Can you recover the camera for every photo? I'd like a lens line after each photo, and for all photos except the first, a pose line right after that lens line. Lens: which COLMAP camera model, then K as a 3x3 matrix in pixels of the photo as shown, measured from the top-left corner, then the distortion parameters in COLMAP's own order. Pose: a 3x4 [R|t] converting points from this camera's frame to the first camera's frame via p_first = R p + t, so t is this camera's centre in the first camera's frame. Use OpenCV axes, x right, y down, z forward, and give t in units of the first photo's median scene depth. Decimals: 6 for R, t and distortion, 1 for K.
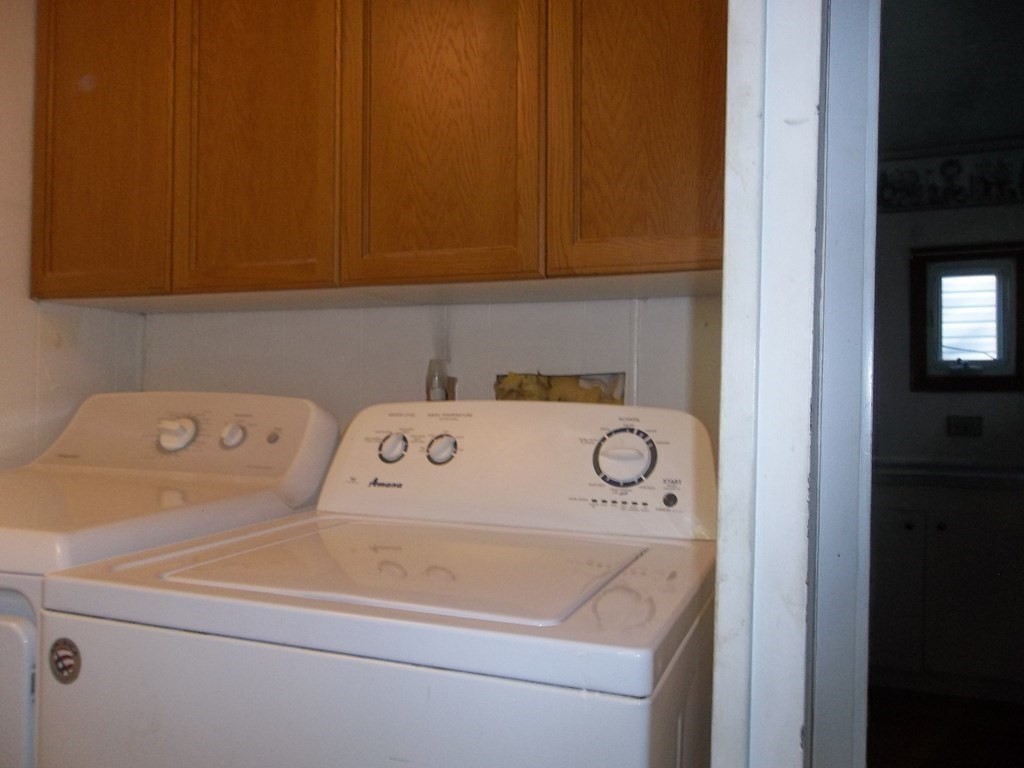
lens RADIAL K [[832.5, 0, 512.0], [0, 832.5, 384.0], [0, 0, 1]] dist [-0.004794, 0.004404]
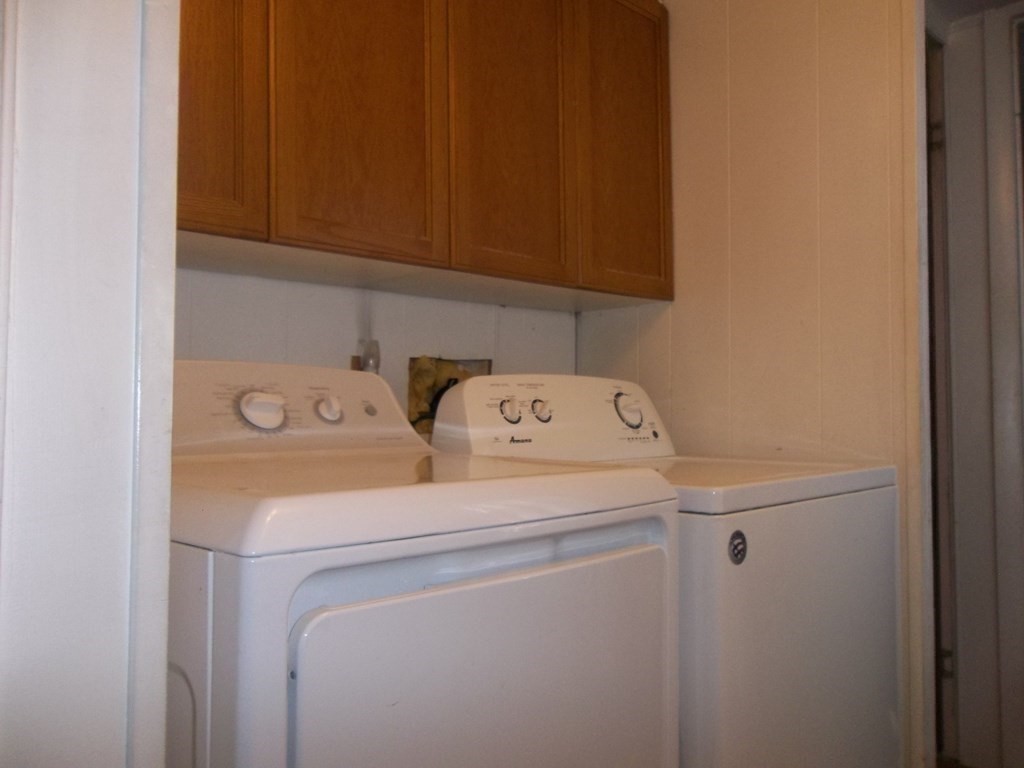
lens RADIAL K [[832.5, 0, 512.0], [0, 832.5, 384.0], [0, 0, 1]] dist [-0.004794, 0.004404]
pose [[0.396629, 0.016476, 0.917831, -1.280271], [0.006572, 0.999762, -0.020787, 0.063527], [-0.917956, 0.014277, 0.396426, 0.533169]]
